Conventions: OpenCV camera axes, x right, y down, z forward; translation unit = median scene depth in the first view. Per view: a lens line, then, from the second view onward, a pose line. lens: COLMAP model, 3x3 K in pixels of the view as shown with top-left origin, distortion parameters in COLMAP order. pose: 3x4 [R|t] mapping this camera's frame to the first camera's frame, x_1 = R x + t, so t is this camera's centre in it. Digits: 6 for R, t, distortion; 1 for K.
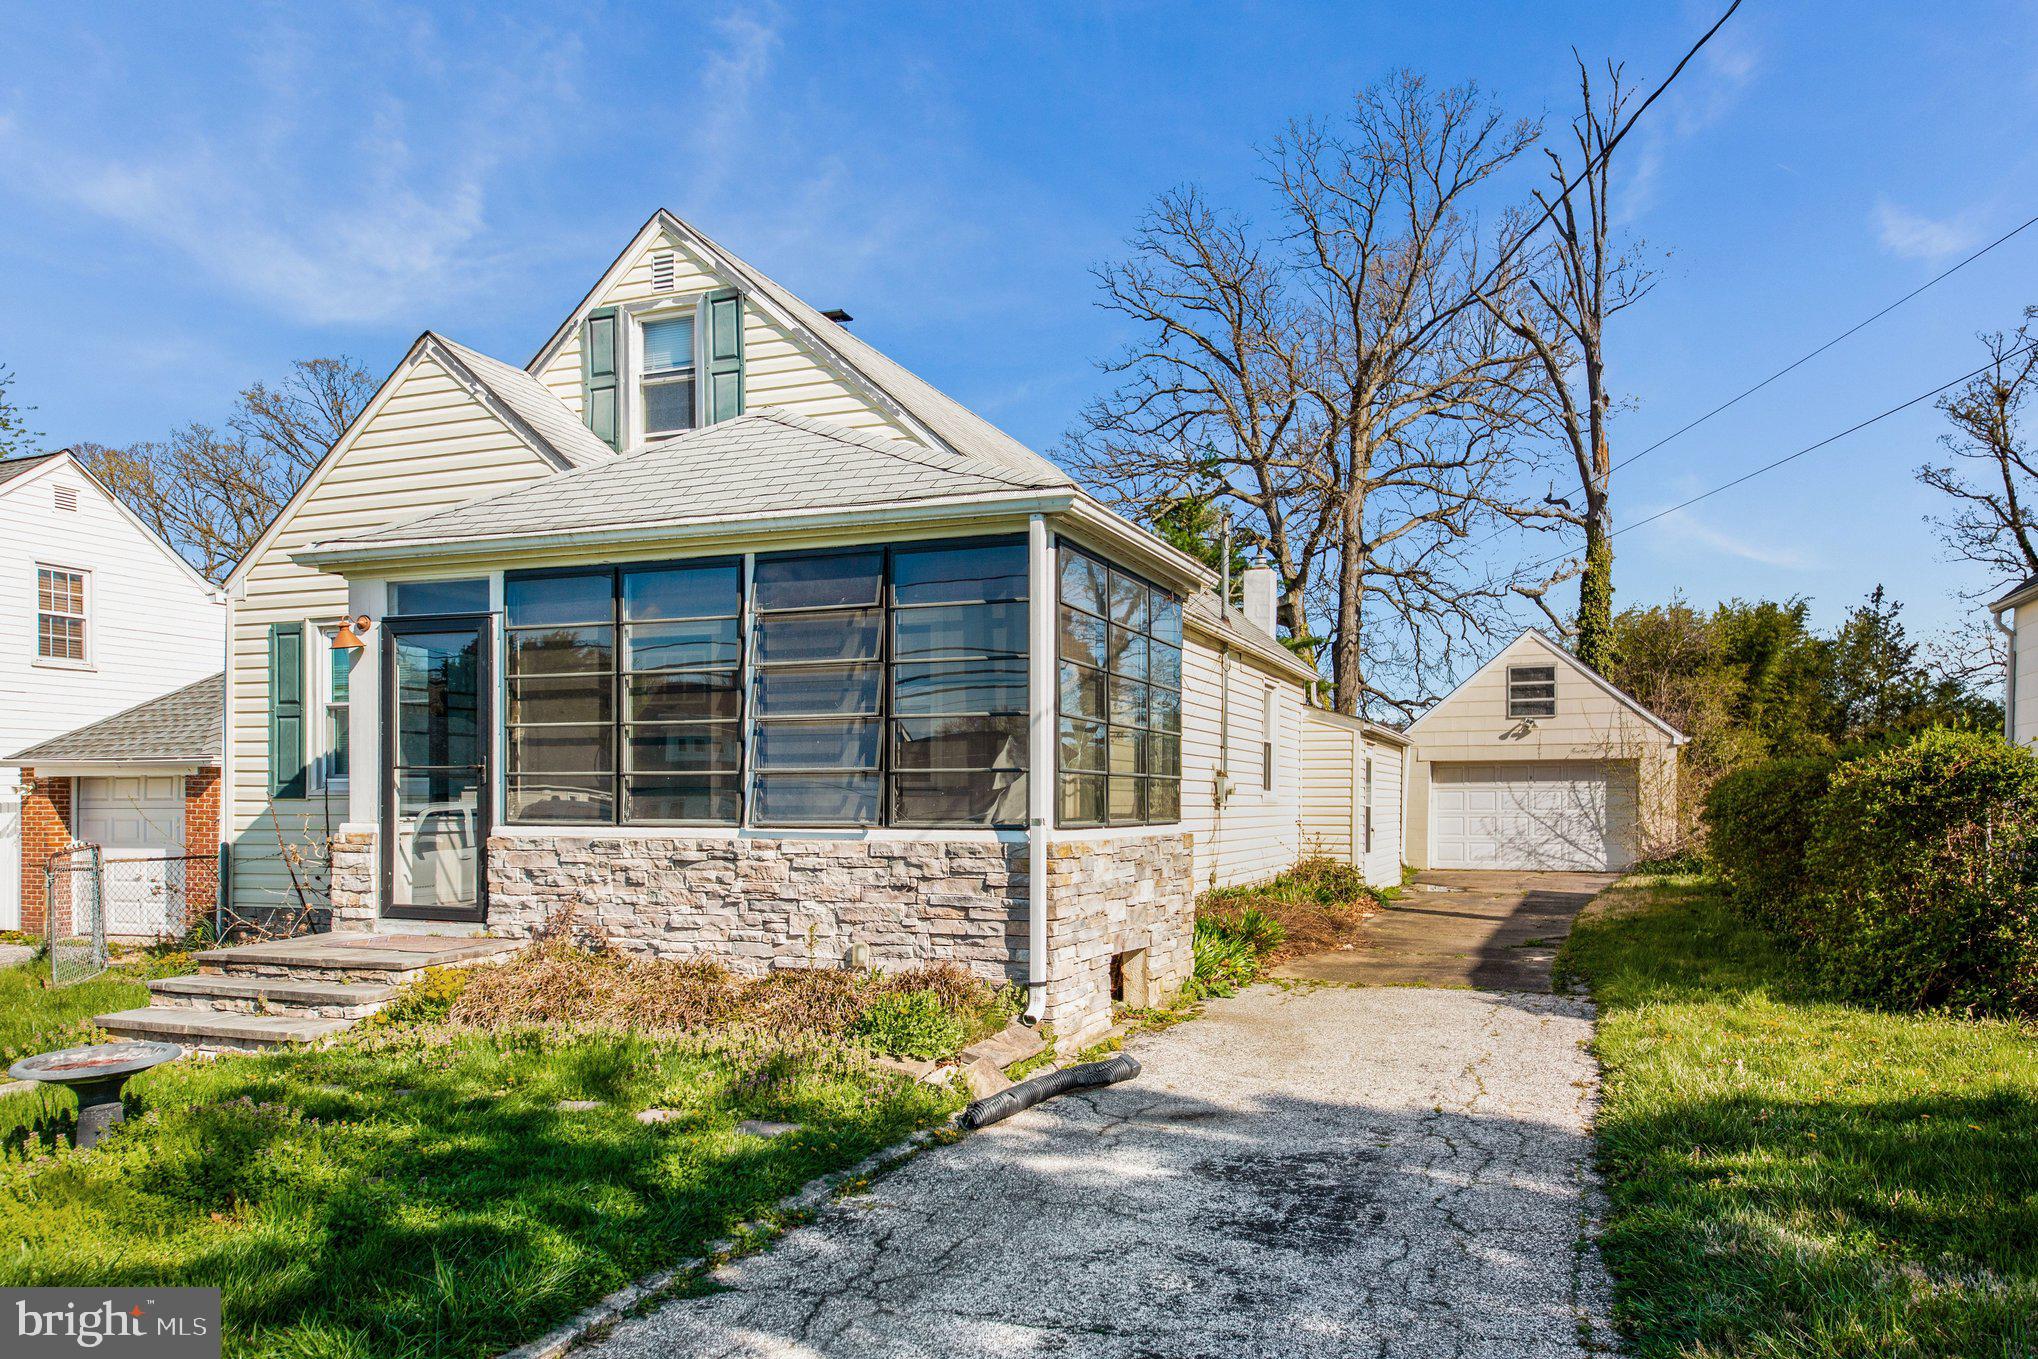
lens RADIAL K [[1501.8, 0, 1027.5], [0, 1501.8, 749.8], [0, 0, 1]] dist [0.056979, -0.006882]
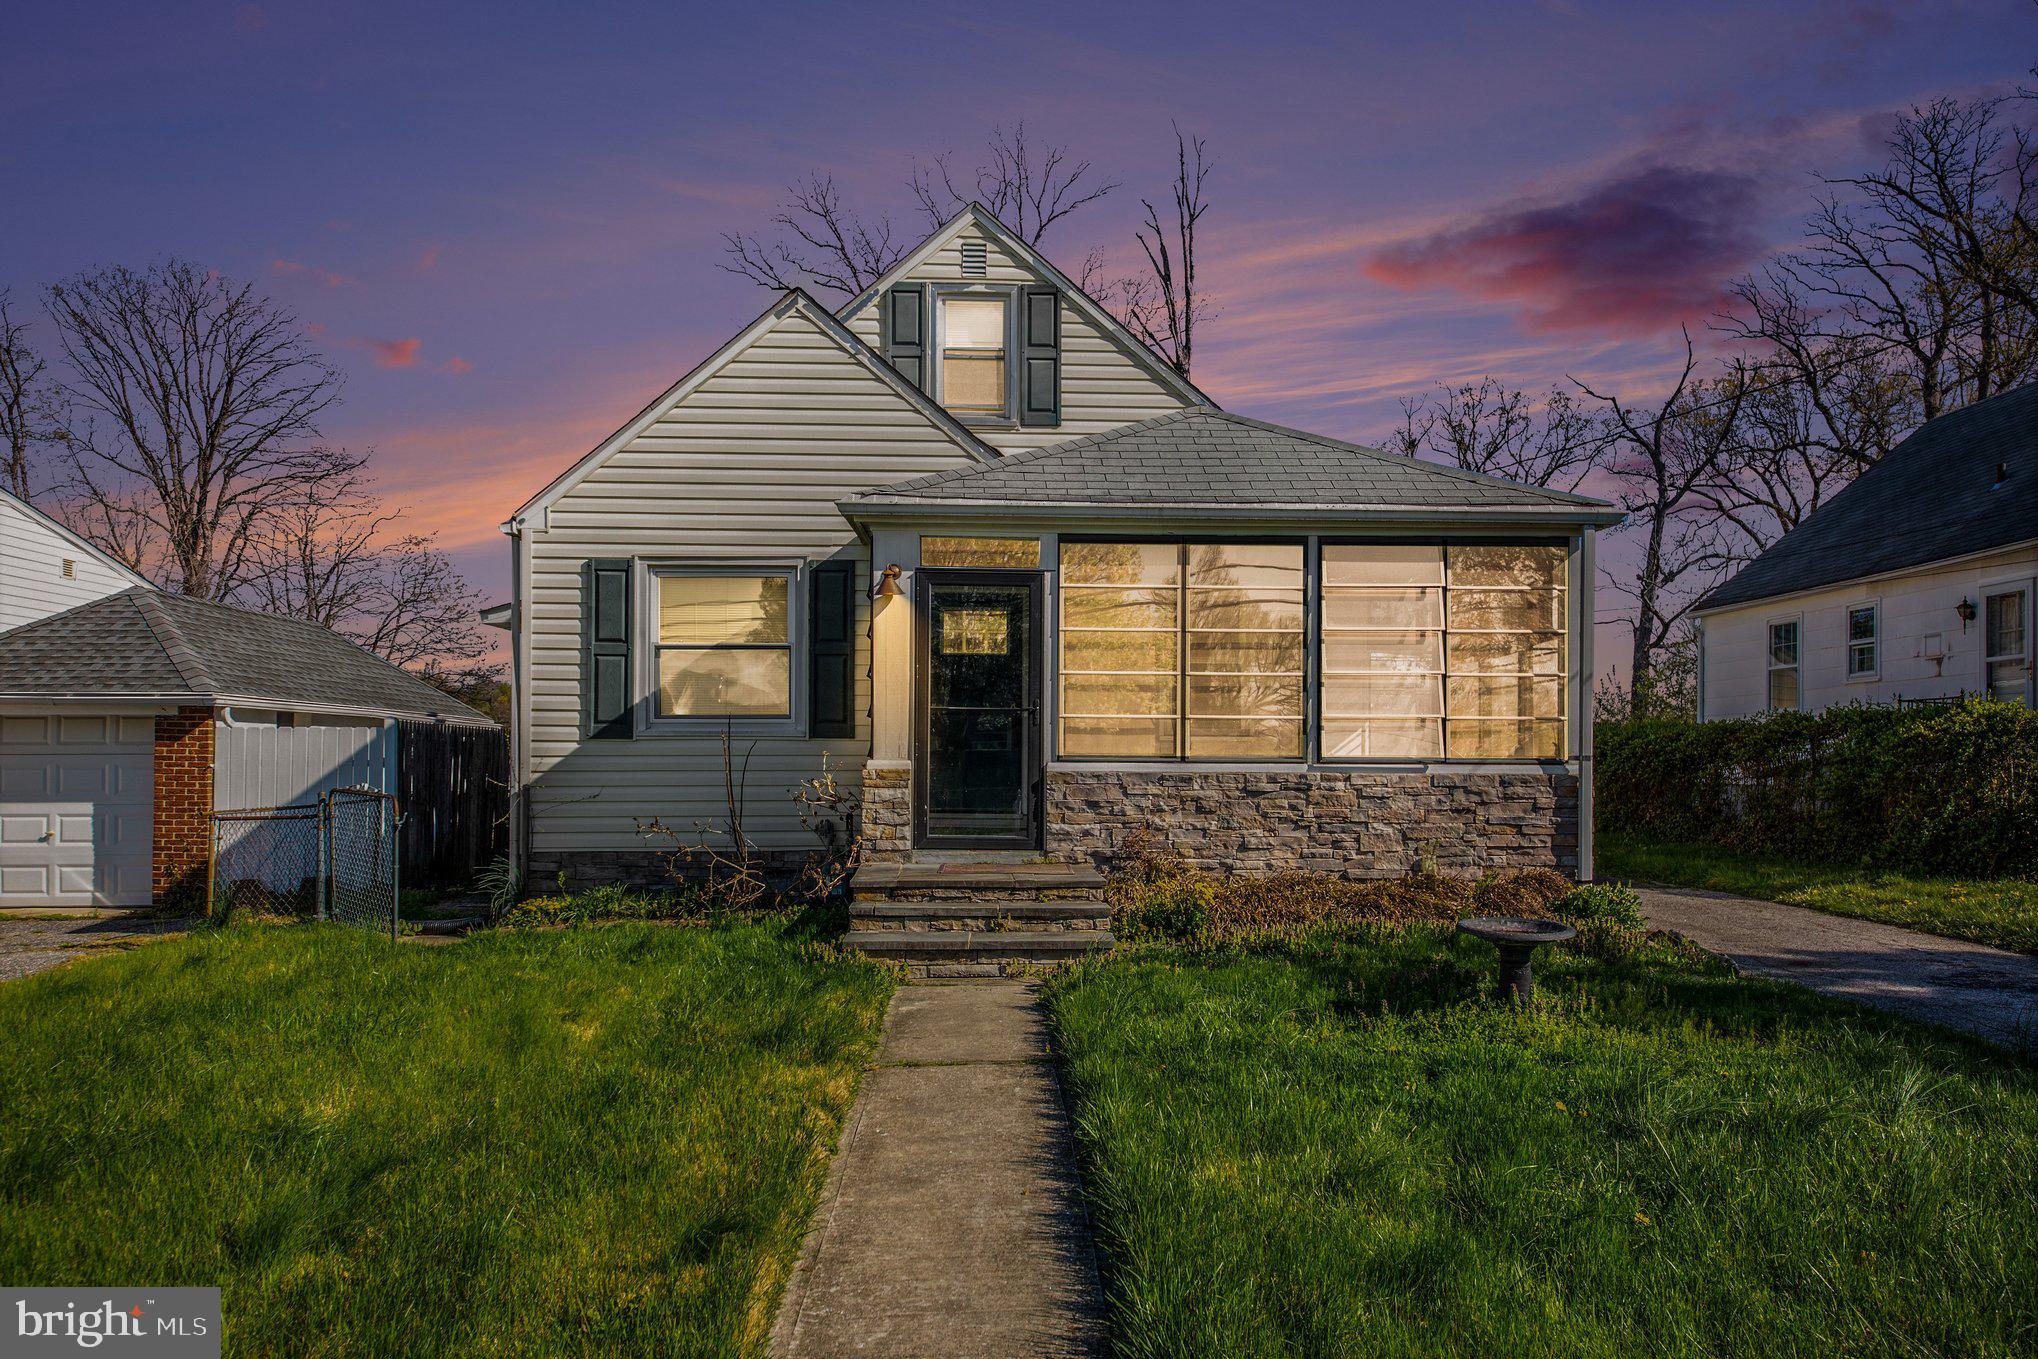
lens RADIAL K [[1501.8, 0, 1020.2], [0, 1501.8, 682.7], [0, 0, 1]] dist [0.056979, -0.006882]
pose [[0.899589, 0.026453, 0.435935, -0.893667], [-0.017552, 0.999547, -0.024435, 0.020110], [-0.436384, 0.014331, 0.899646, 0.018467]]
